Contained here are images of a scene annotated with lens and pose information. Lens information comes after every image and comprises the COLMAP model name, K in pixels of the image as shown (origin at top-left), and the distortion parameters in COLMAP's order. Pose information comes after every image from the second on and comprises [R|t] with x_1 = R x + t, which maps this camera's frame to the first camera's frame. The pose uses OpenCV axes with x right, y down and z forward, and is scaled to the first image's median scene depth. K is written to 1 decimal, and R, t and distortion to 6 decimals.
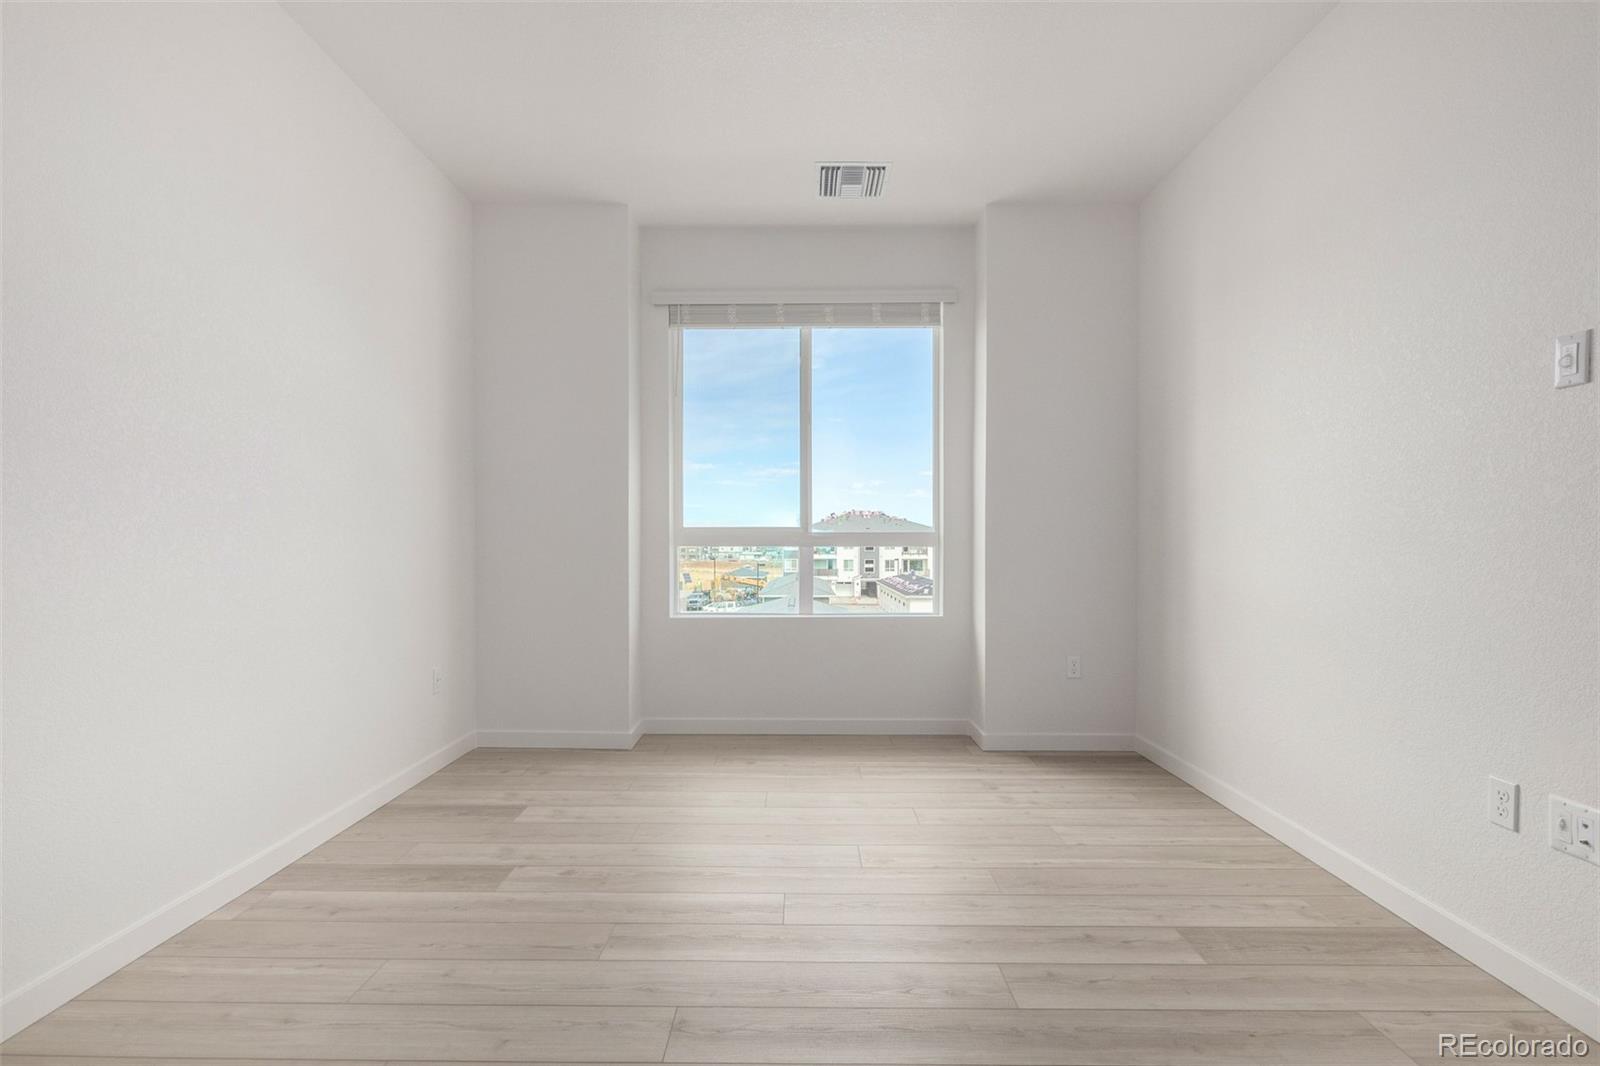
lens RADIAL K [[741.0, 0, 807.6], [0, 741.0, 531.5], [0, 0, 1]] dist [0.005014, -0.002445]
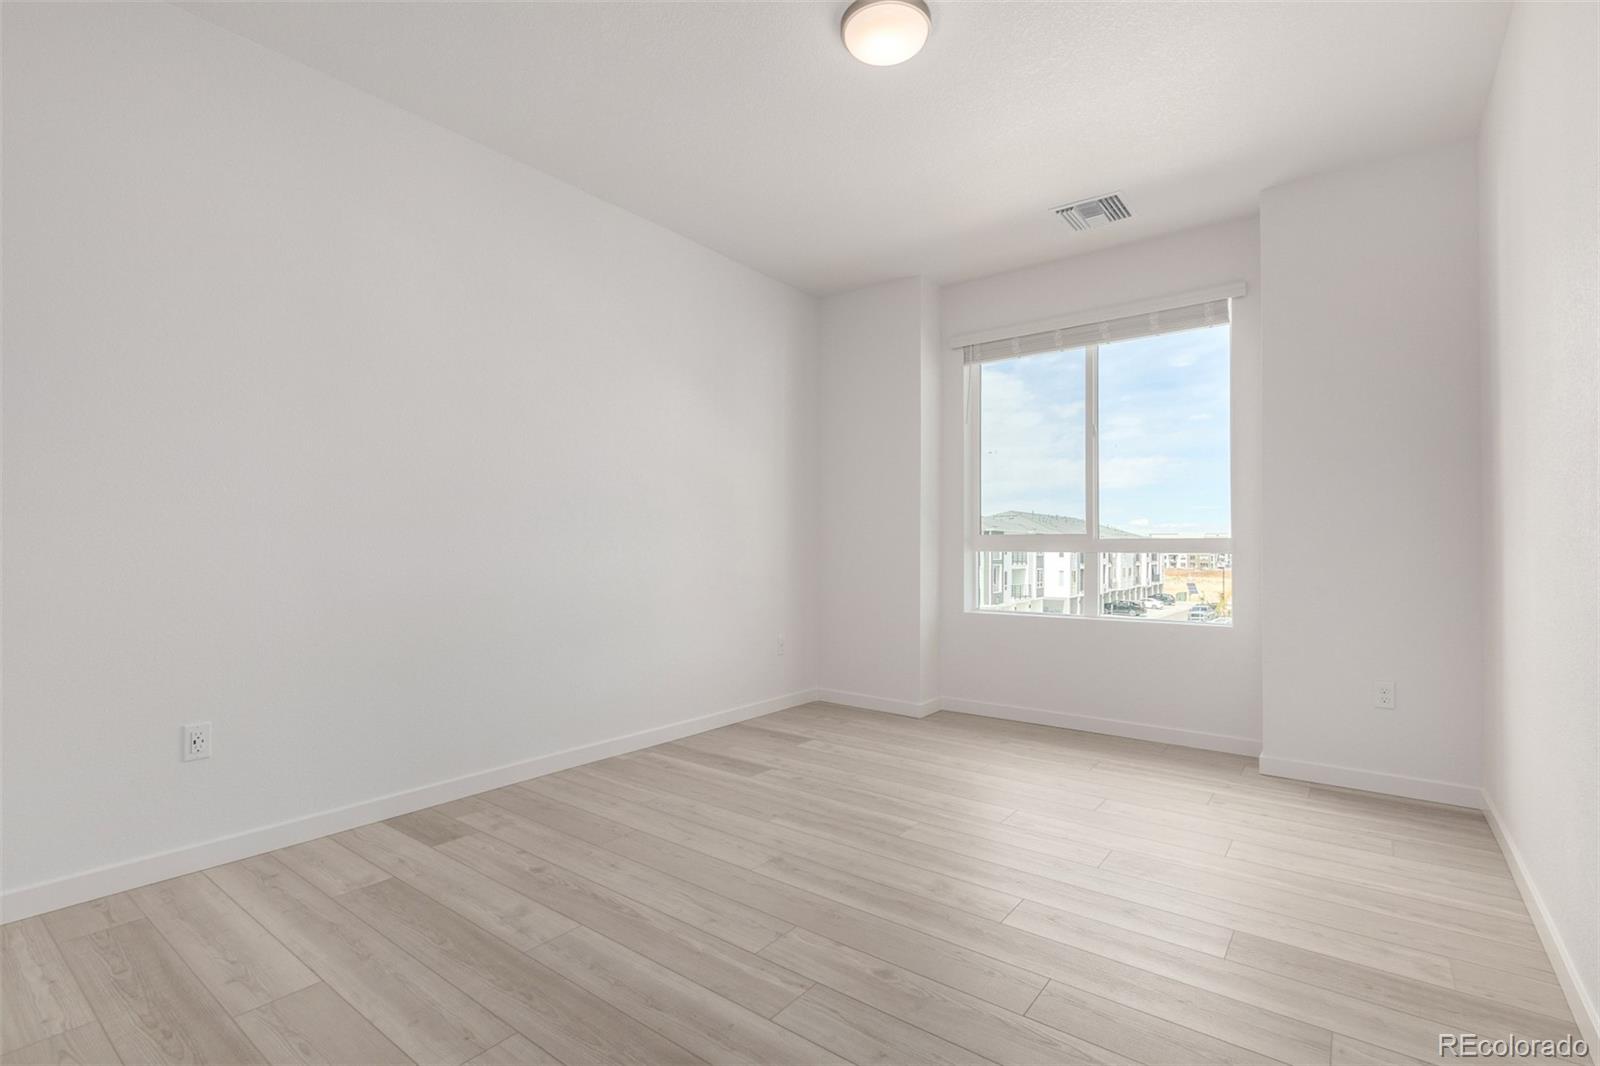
lens RADIAL K [[741.0, 0, 816.6], [0, 741.0, 535.2], [0, 0, 1]] dist [0.005014, -0.002445]
pose [[0.804629, -0.007824, -0.593726, 0.359496], [0.005828, 0.999969, -0.005280, -0.003796], [0.593749, 0.000789, 0.804650, -0.089656]]
